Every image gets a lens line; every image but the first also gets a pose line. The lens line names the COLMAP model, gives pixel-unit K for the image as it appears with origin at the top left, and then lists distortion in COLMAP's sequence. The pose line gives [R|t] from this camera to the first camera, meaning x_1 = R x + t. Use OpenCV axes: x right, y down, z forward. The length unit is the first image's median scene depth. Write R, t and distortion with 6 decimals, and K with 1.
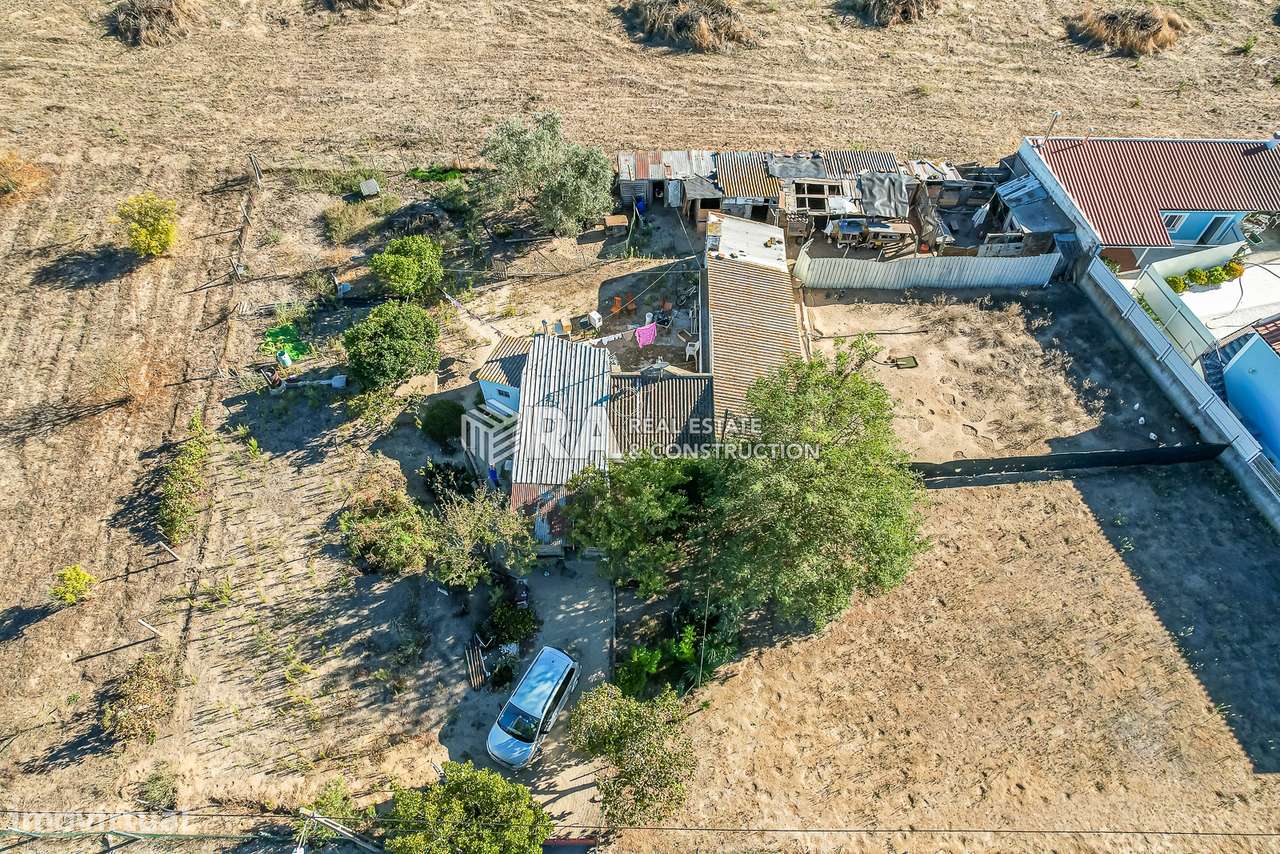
lens RADIAL K [[815.2, 0, 649.0], [0, 815.2, 434.9], [0, 0, 1]] dist [-0.082686, 0.076780]
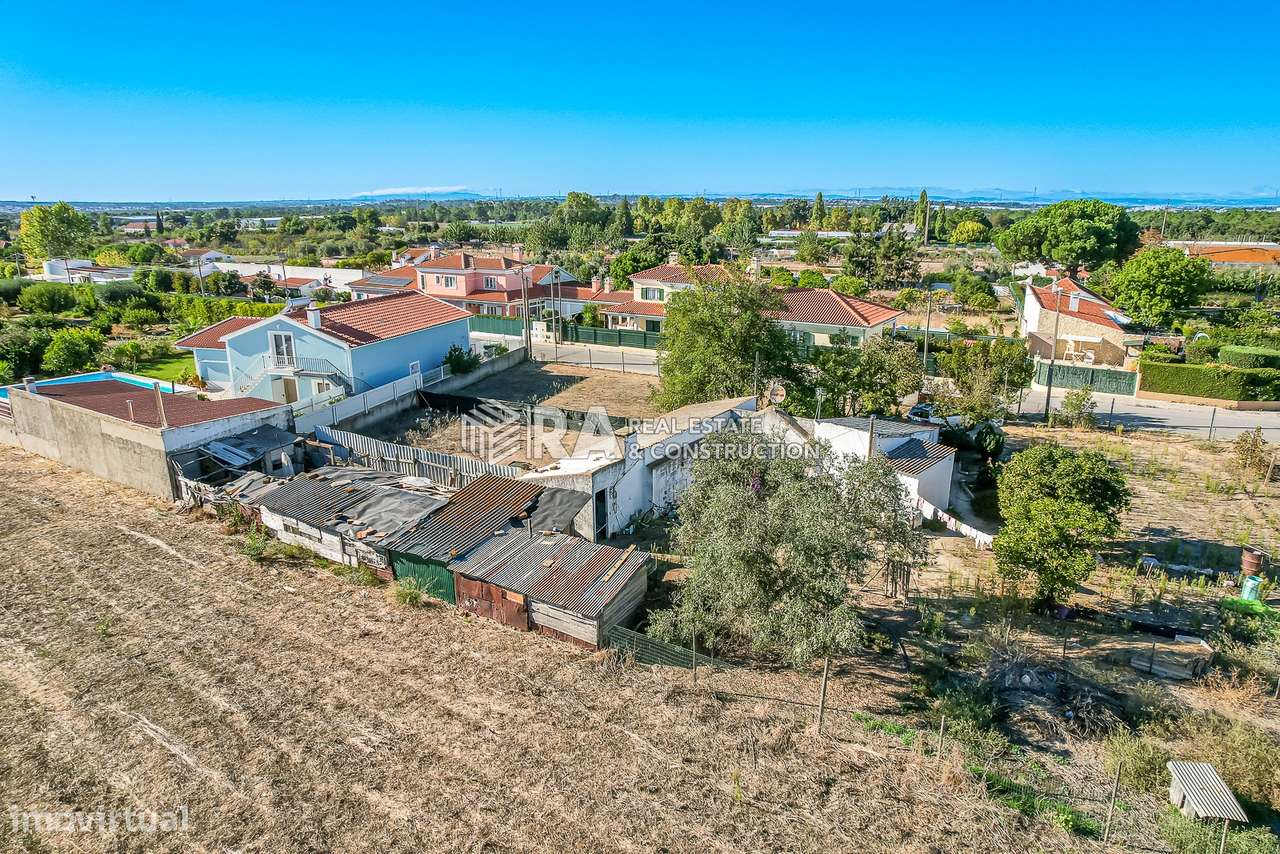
lens RADIAL K [[815.2, 0, 649.0], [0, 815.2, 434.9], [0, 0, 1]] dist [-0.082686, 0.076780]
pose [[-0.851336, -0.144969, 0.504193, -0.352523], [0.433636, 0.346464, 0.831819, -0.935749], [-0.295273, 0.926794, -0.232094, 1.219477]]
